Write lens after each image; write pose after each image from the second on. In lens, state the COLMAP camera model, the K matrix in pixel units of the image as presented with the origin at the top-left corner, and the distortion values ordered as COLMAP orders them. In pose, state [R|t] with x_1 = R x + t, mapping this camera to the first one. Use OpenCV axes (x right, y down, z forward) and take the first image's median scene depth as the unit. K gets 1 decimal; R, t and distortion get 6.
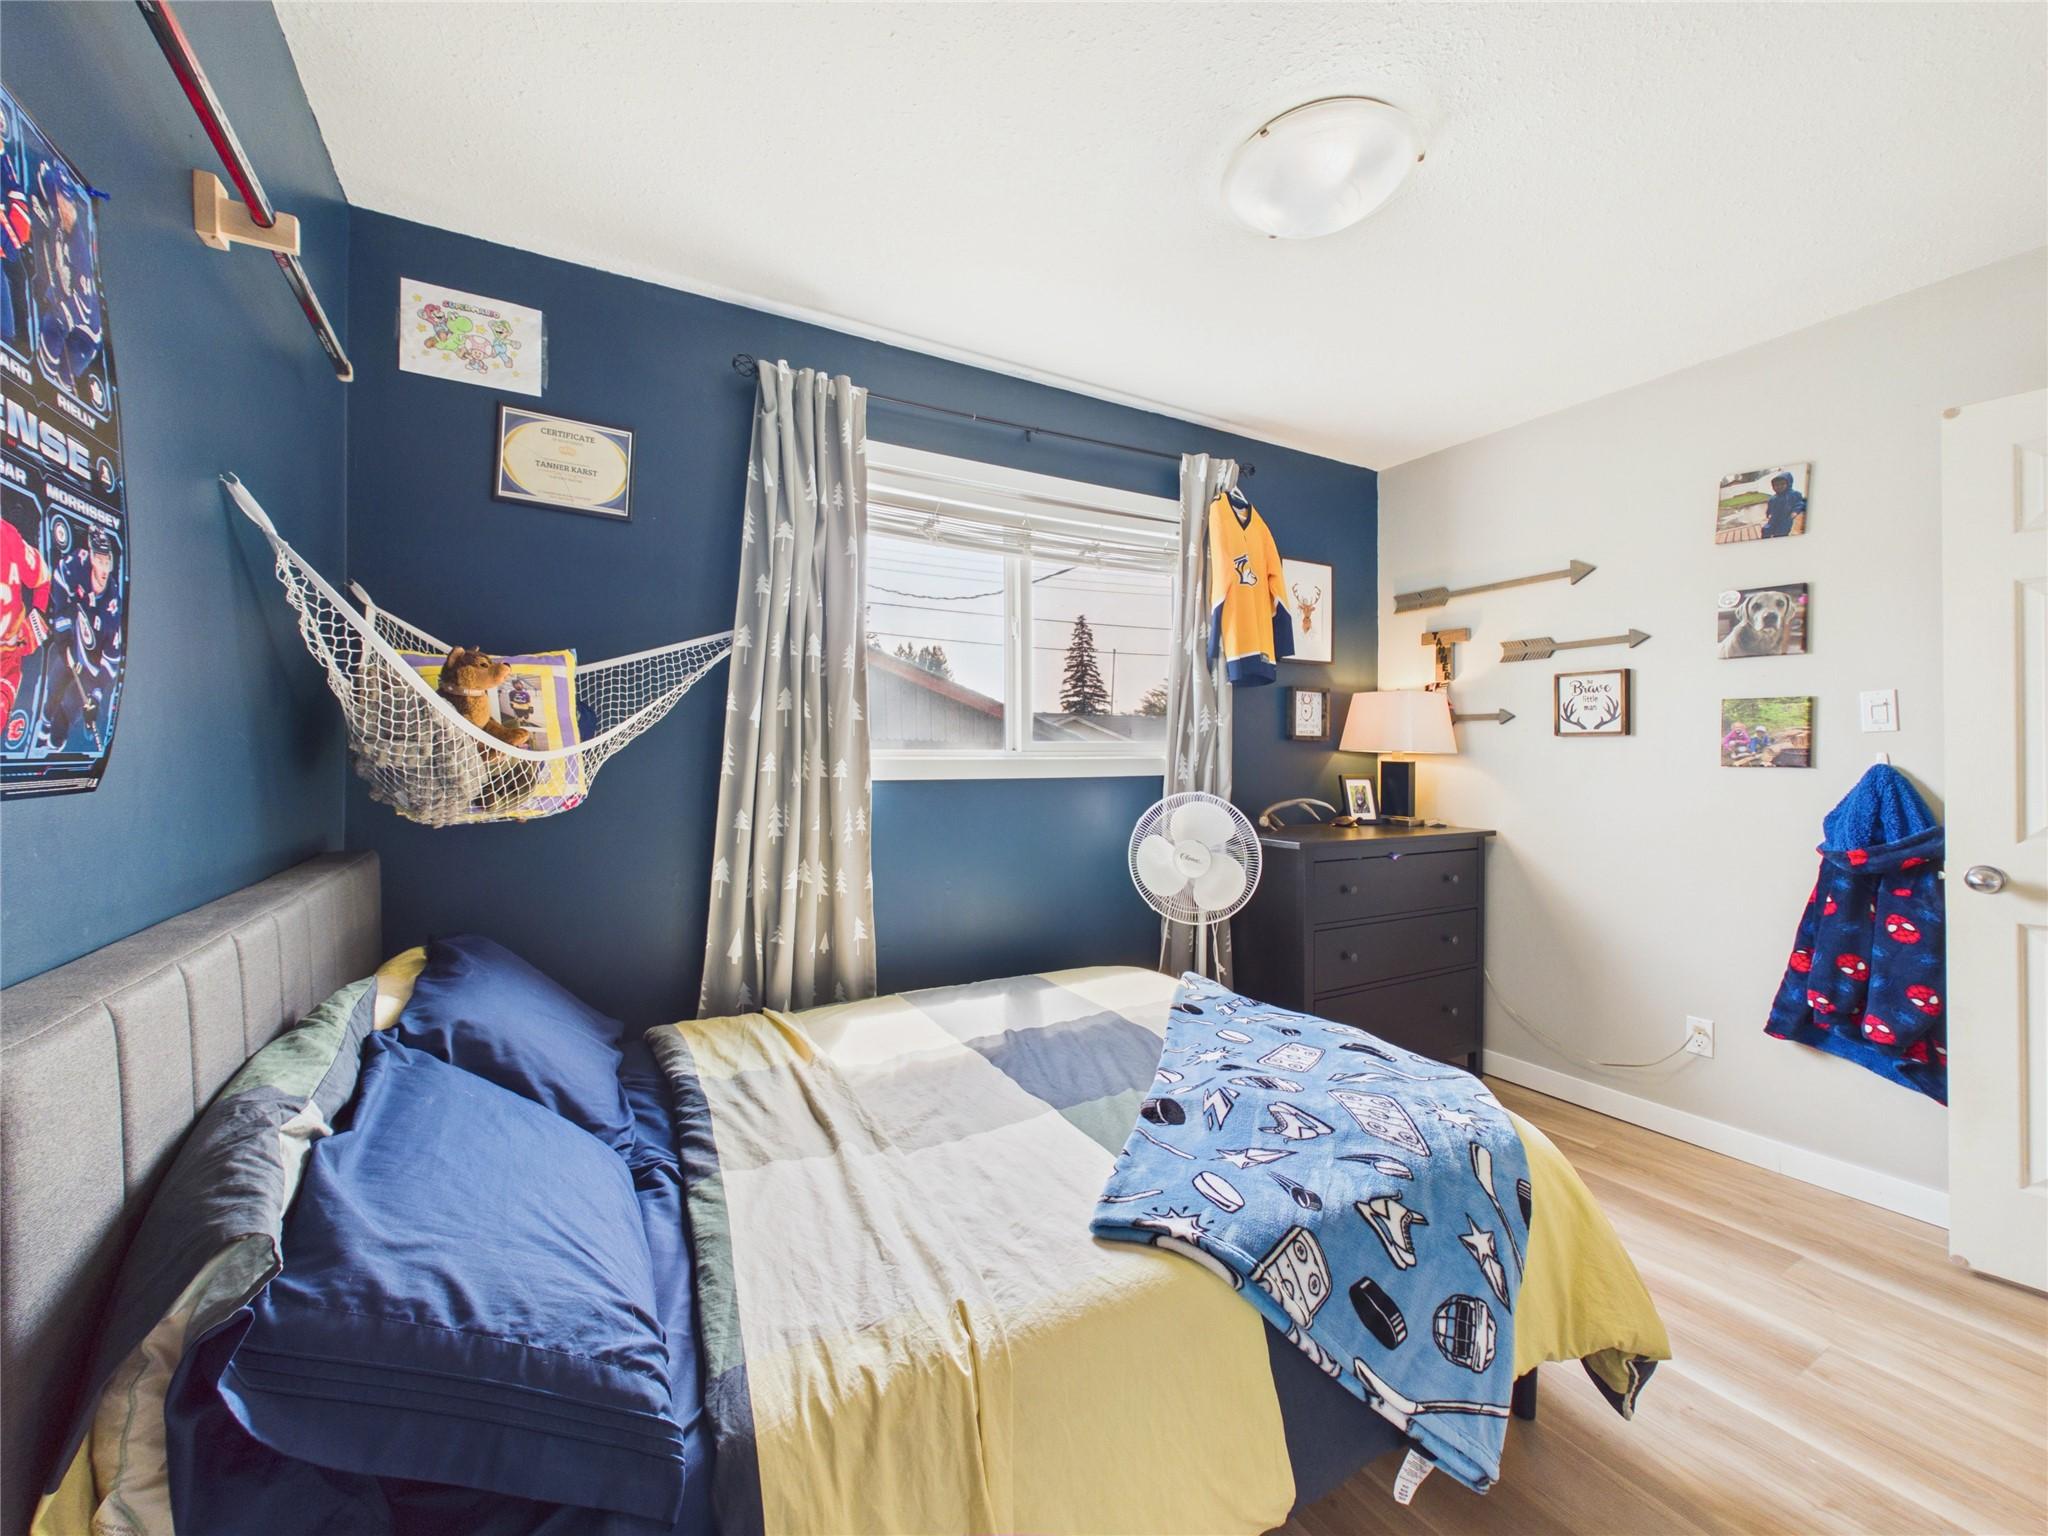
lens RADIAL K [[826.3, 0, 1024.4], [0, 826.3, 757.4], [0, 0, 1]] dist [0.002749, -0.000580]
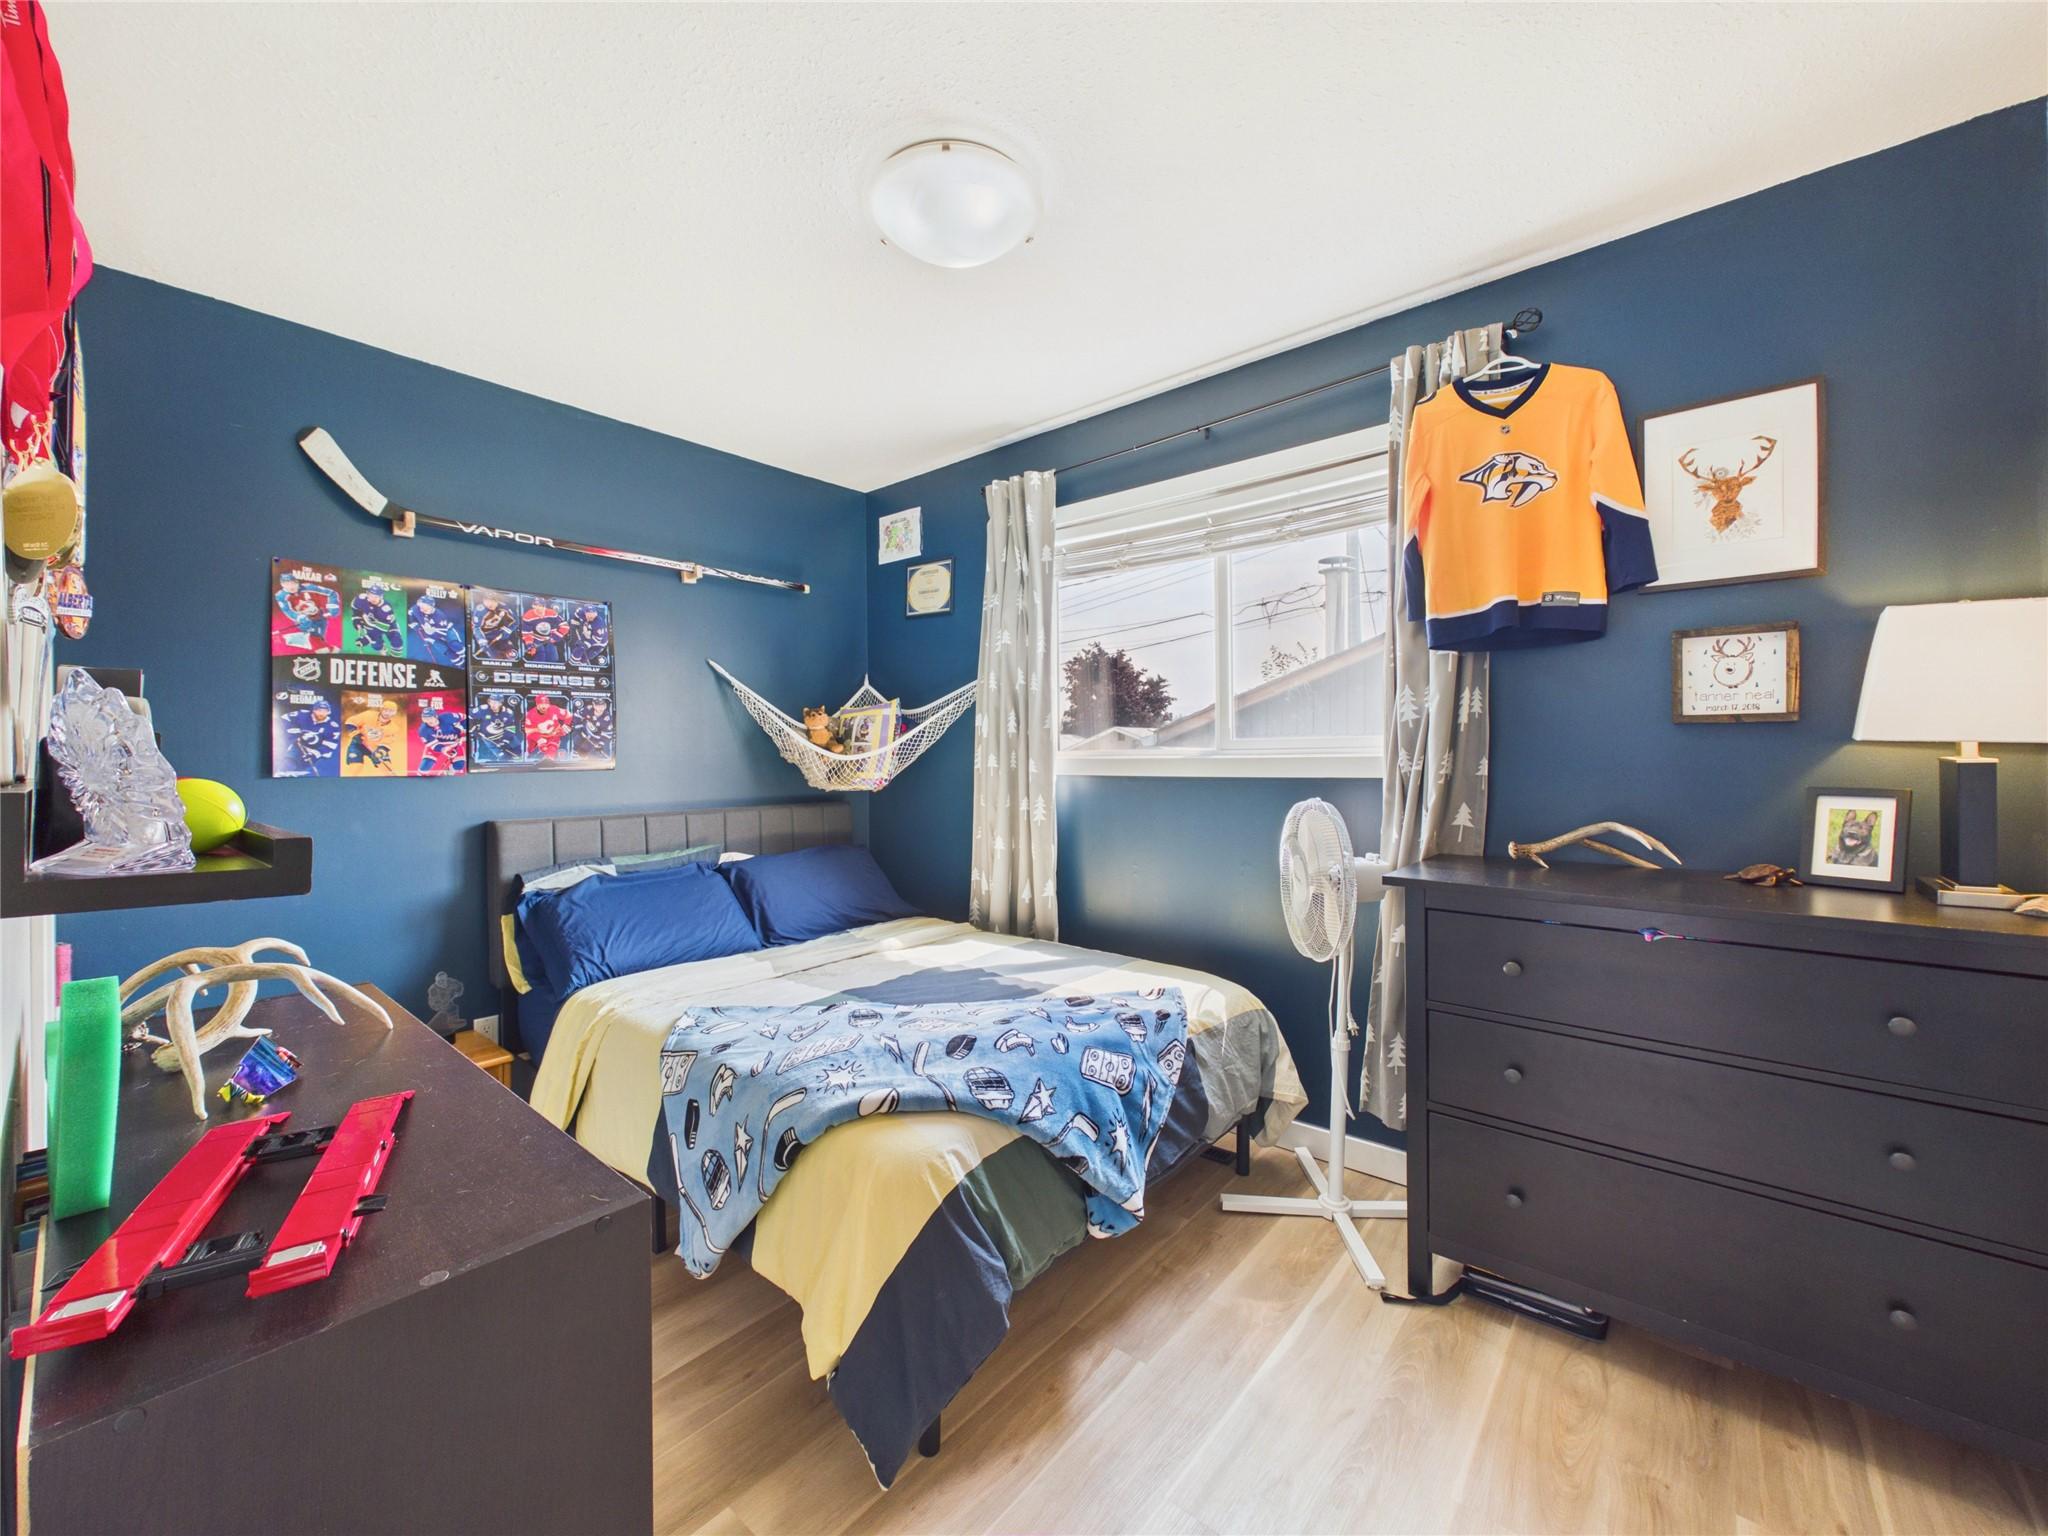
lens RADIAL K [[826.3, 0, 1024.3], [0, 826.3, 764.2], [0, 0, 1]] dist [0.002749, -0.000580]
pose [[0.336749, 0.007284, -0.941566, 1.036108], [0.007625, 0.999916, 0.010463, -0.002666], [0.941564, -0.010703, 0.336665, 0.536202]]
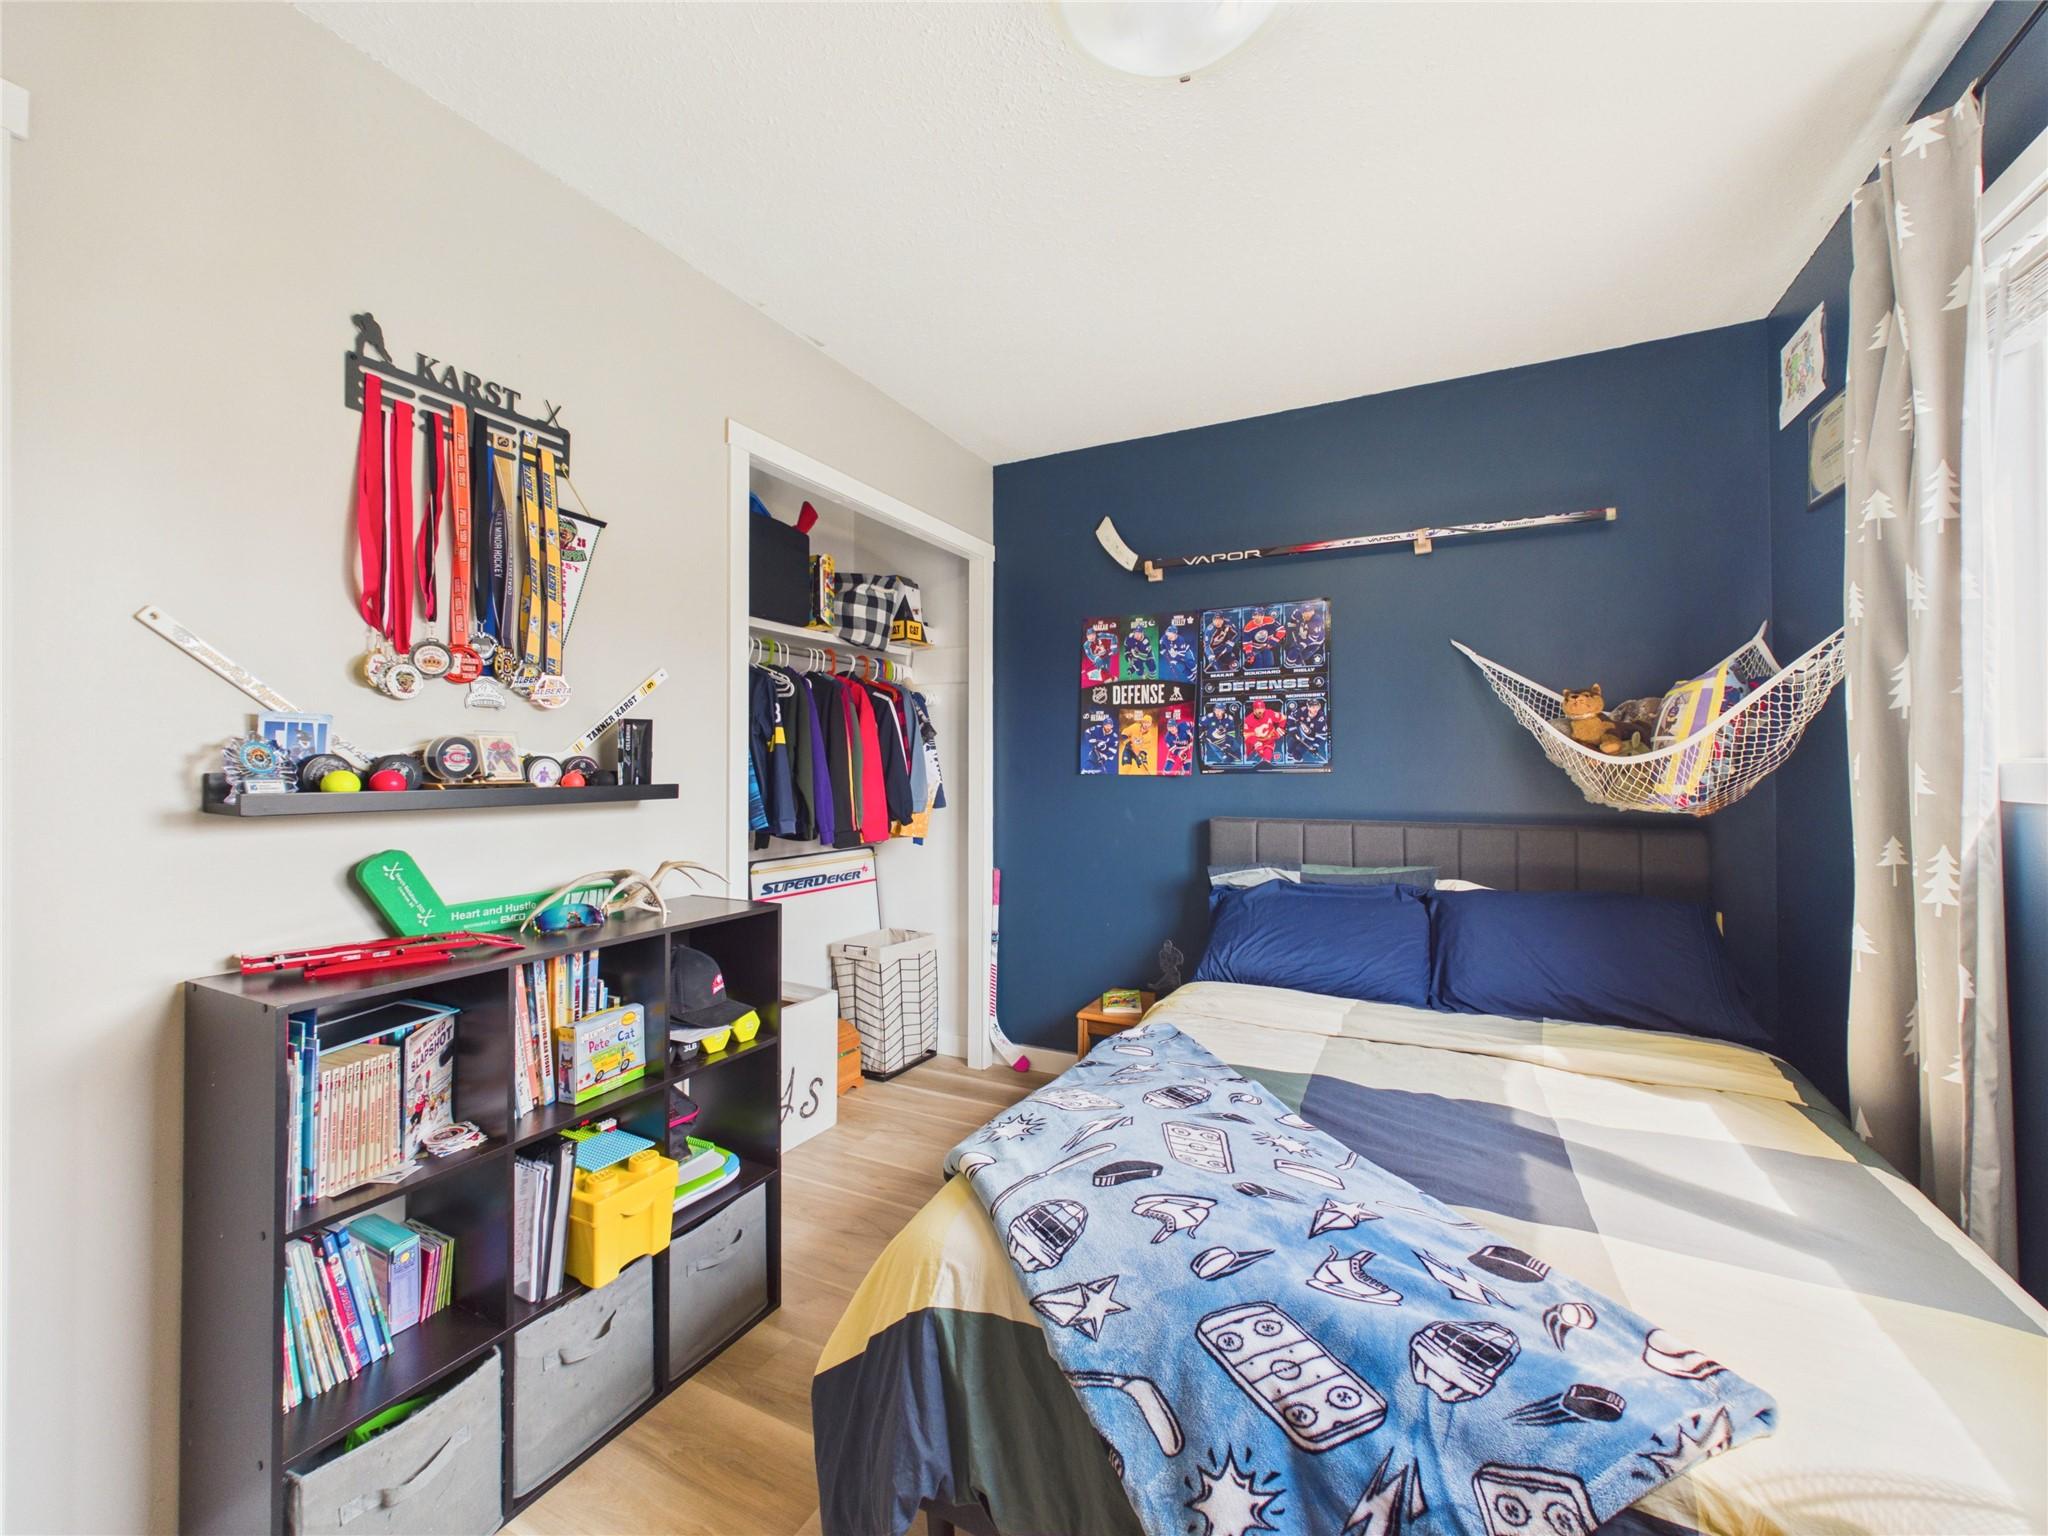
lens RADIAL K [[826.3, 0, 1023.5], [0, 826.3, 759.7], [0, 0, 1]] dist [0.002749, -0.000580]
pose [[-0.835225, 0.001600, -0.549905, 0.652887], [0.005277, 0.999973, -0.005106, -0.001088], [0.549882, -0.007167, -0.835211, 1.142218]]
